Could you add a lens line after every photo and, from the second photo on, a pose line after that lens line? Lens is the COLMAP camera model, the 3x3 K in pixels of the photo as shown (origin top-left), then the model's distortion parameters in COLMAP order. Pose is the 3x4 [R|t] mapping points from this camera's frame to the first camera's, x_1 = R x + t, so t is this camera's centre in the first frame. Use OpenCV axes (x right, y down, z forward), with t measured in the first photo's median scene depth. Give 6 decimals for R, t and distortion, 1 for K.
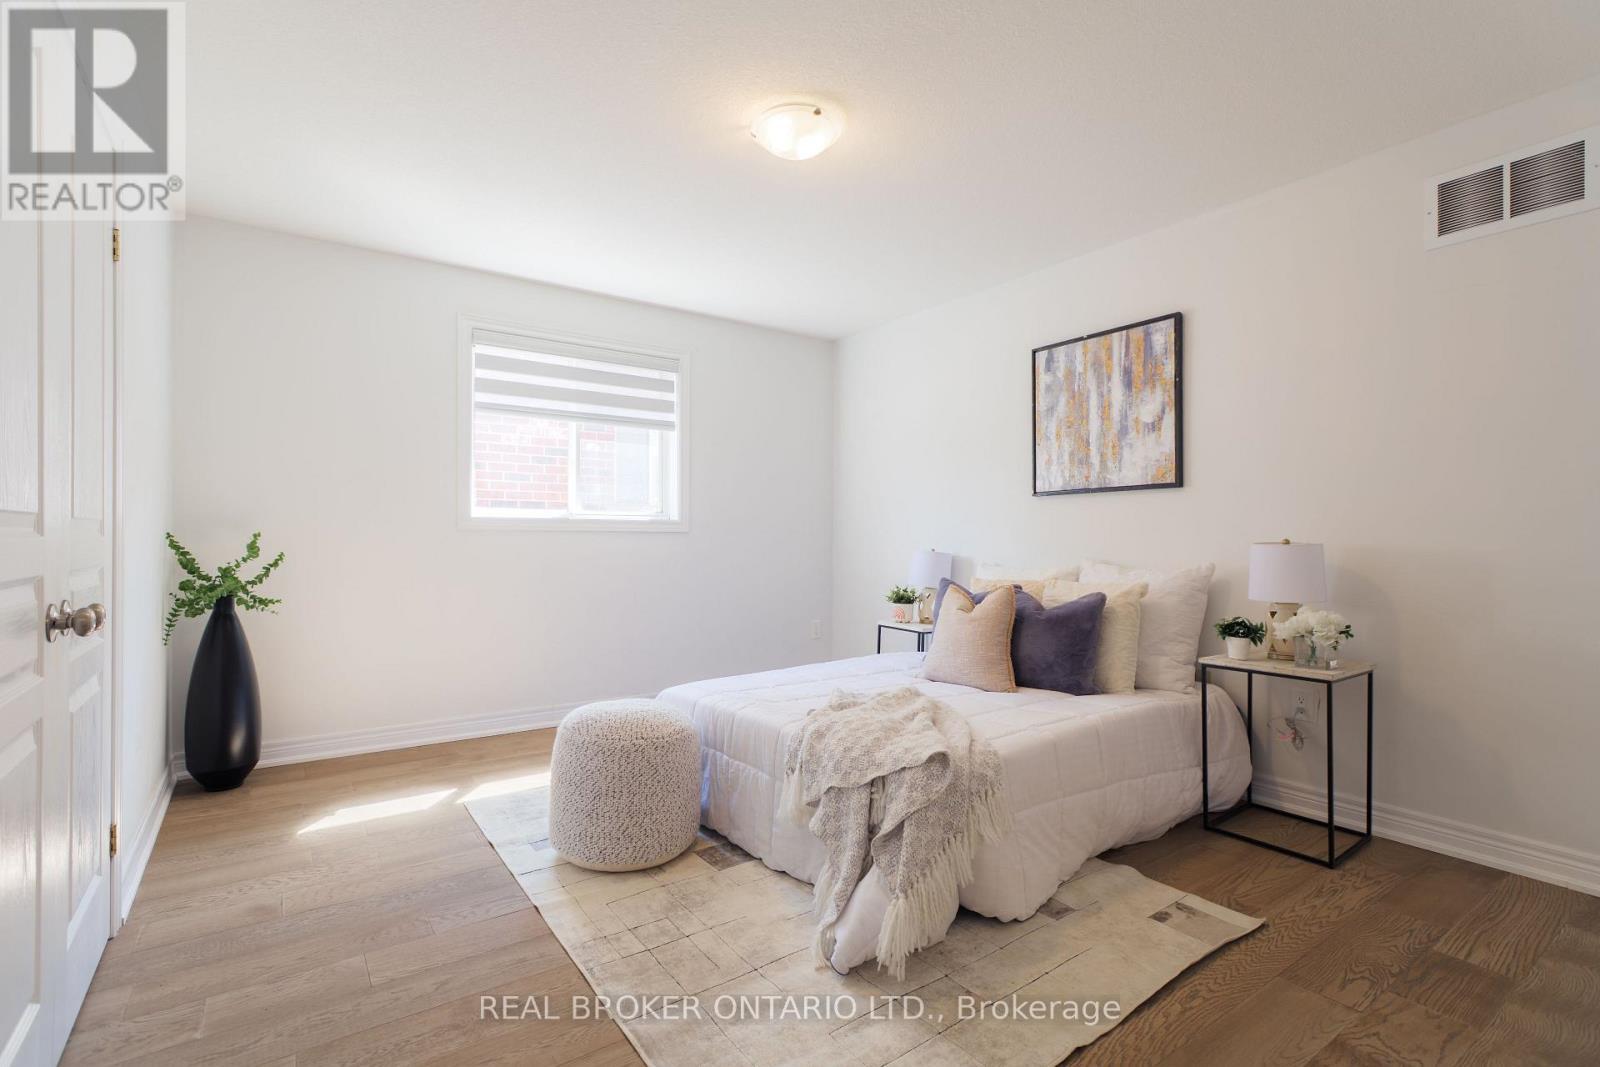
lens RADIAL K [[734.8, 0, 796.8], [0, 734.8, 539.5], [0, 0, 1]] dist [0.000152, 0.000923]
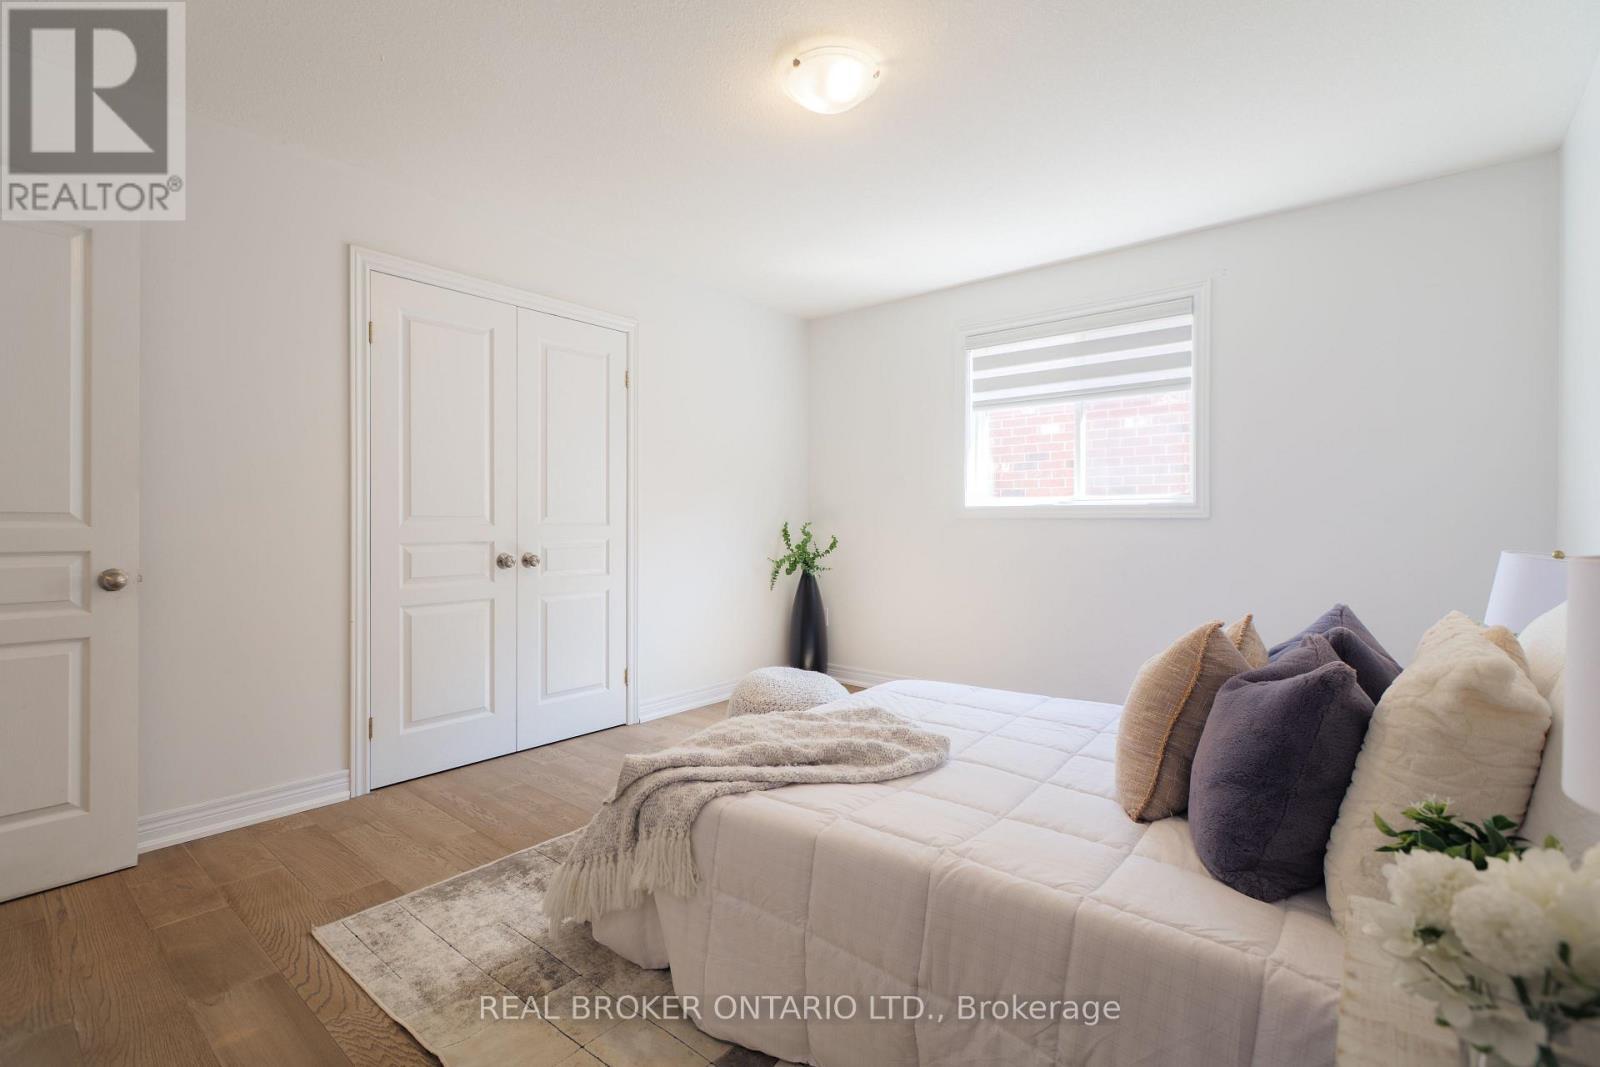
lens RADIAL K [[734.8, 0, 801.1], [0, 734.8, 529.0], [0, 0, 1]] dist [0.000152, 0.000923]
pose [[0.259287, 0.006855, -0.965776, 0.641657], [-0.004771, 0.999972, 0.005817, -0.002978], [0.965789, 0.003099, 0.259312, 0.539969]]
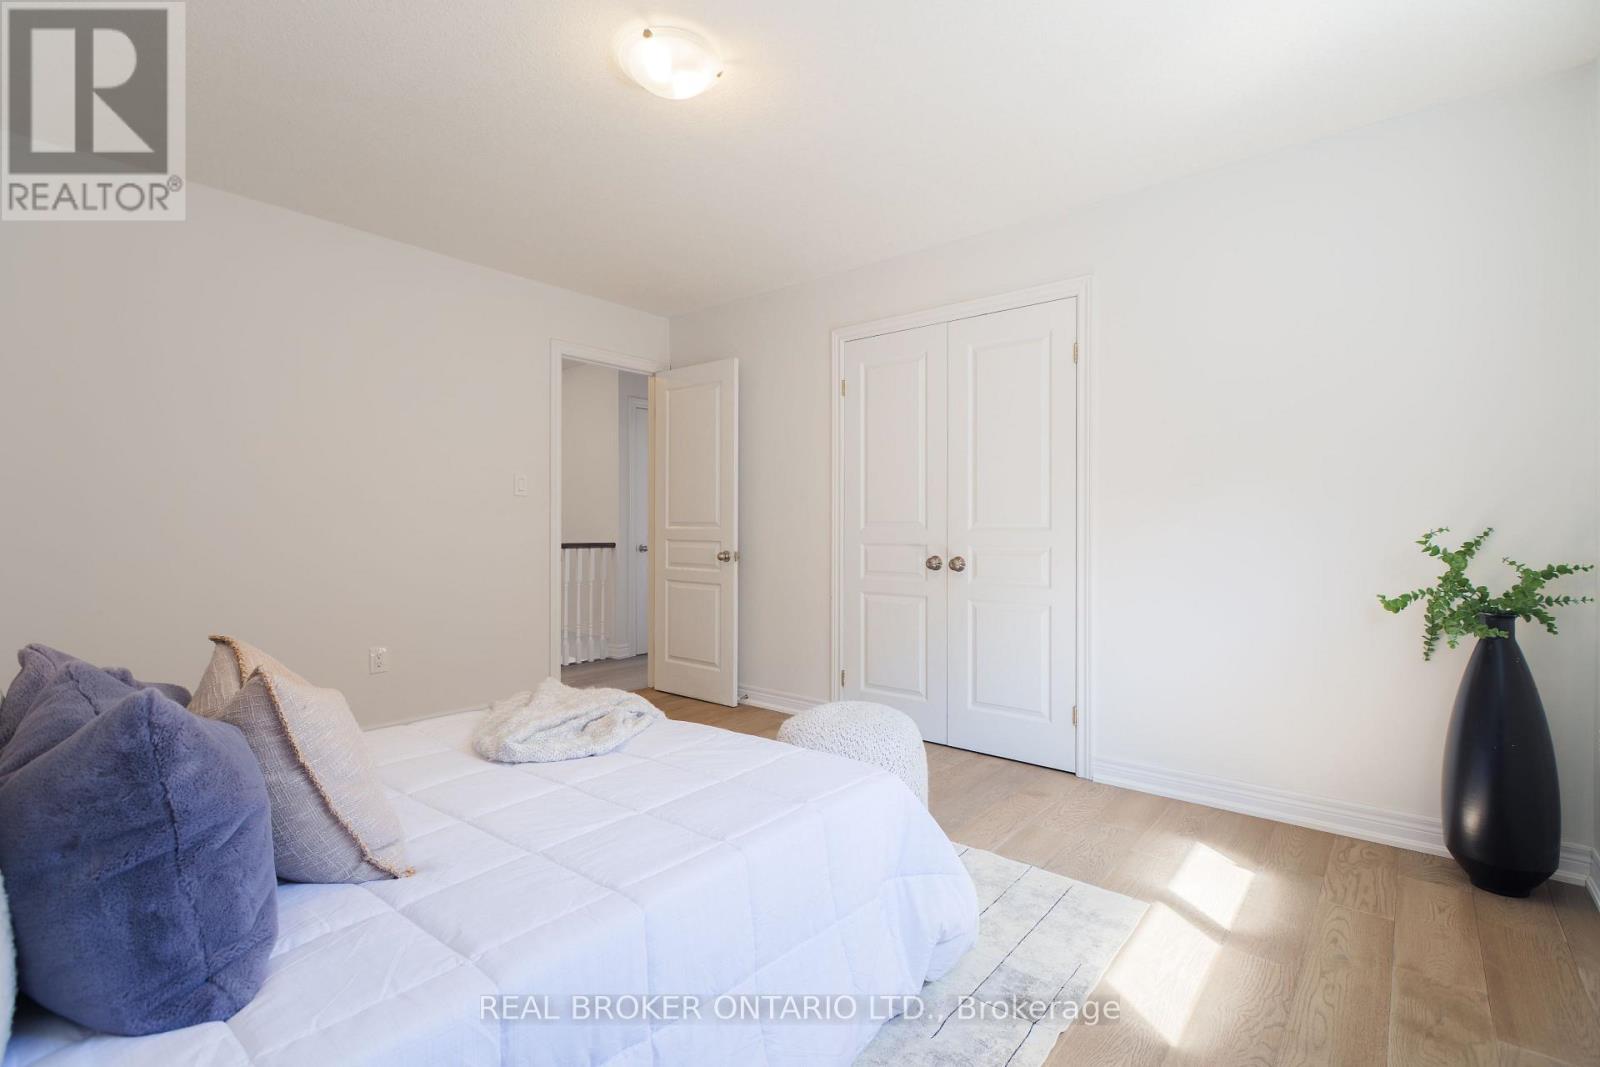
lens RADIAL K [[734.8, 0, 798.7], [0, 734.8, 519.1], [0, 0, 1]] dist [0.000152, 0.000923]
pose [[-0.965518, 0.001518, -0.260332, 0.057288], [0.000217, 0.999987, 0.005024, -0.020786], [0.260336, 0.004794, -0.965506, 1.376466]]
